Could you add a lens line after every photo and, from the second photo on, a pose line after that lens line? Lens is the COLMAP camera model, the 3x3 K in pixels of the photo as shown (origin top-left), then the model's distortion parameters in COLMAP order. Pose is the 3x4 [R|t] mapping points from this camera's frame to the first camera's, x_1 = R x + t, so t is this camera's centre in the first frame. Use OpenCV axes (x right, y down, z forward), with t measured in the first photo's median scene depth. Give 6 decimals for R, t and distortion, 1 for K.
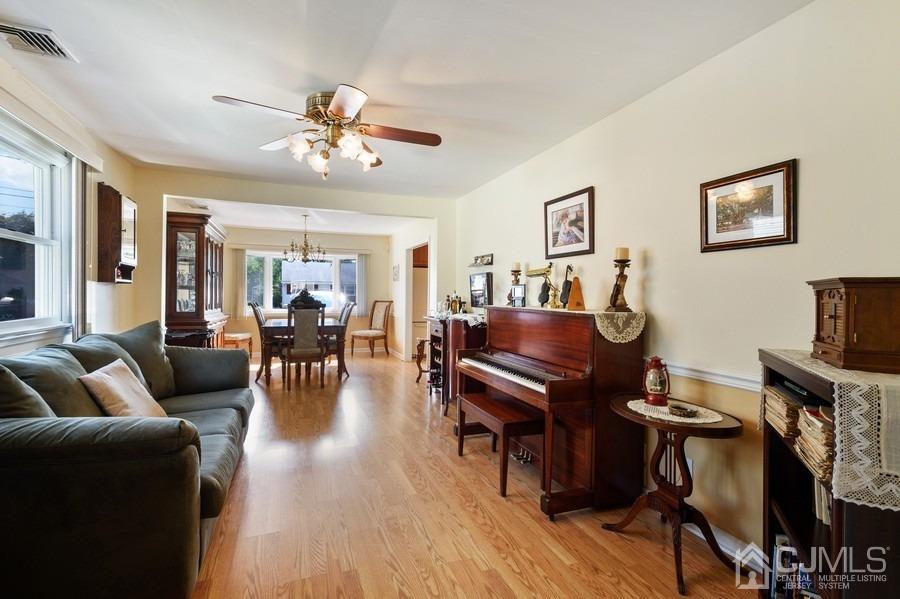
lens RADIAL K [[420.0, 0, 451.1], [0, 420.0, 297.5], [0, 0, 1]] dist [0.011650, -0.002088]
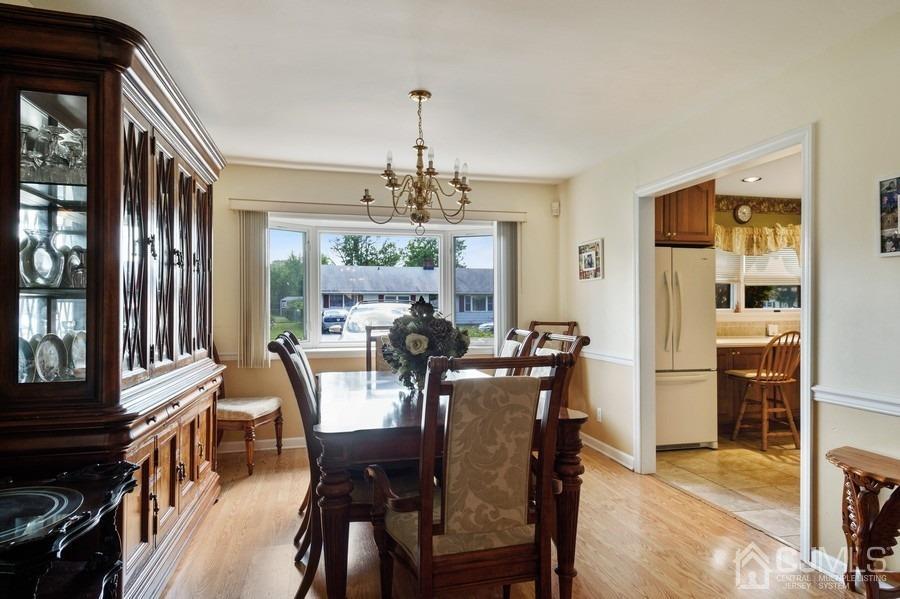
lens RADIAL K [[506.9, 0, 446.3], [0, 506.9, 303.9], [0, 0, 1]] dist [0.008705, 0.000971]
pose [[0.992138, -0.011597, -0.124610, -0.332036], [0.010135, 0.999872, -0.012364, -0.010610], [0.124737, 0.011004, 0.992129, 0.700703]]
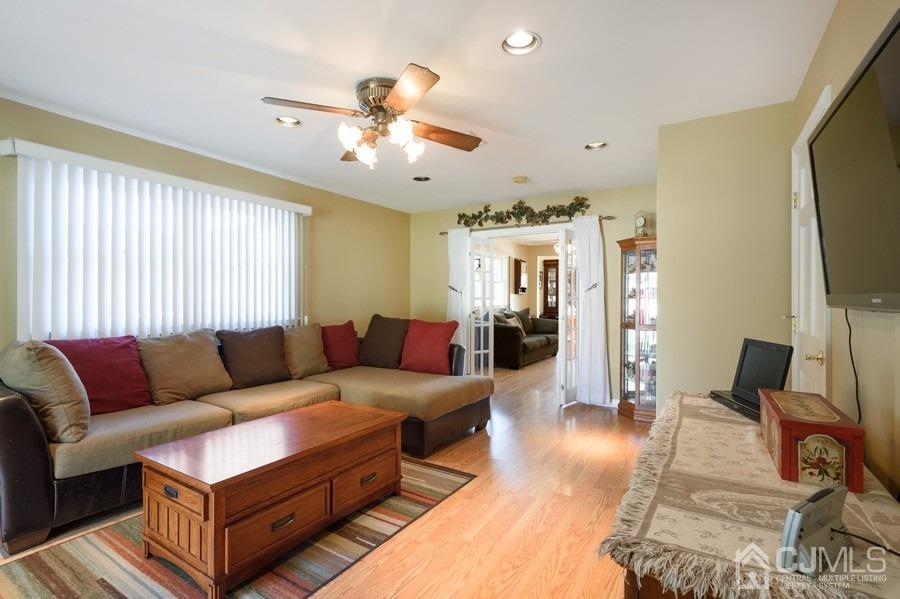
lens RADIAL K [[420.0, 0, 448.0], [0, 420.0, 298.7], [0, 0, 1]] dist [0.011650, -0.002088]
pose [[0.609782, -0.006632, -0.792542, 0.691080], [0.000324, 0.999967, -0.008118, 0.012162], [0.792569, 0.004694, 0.609764, -0.655801]]
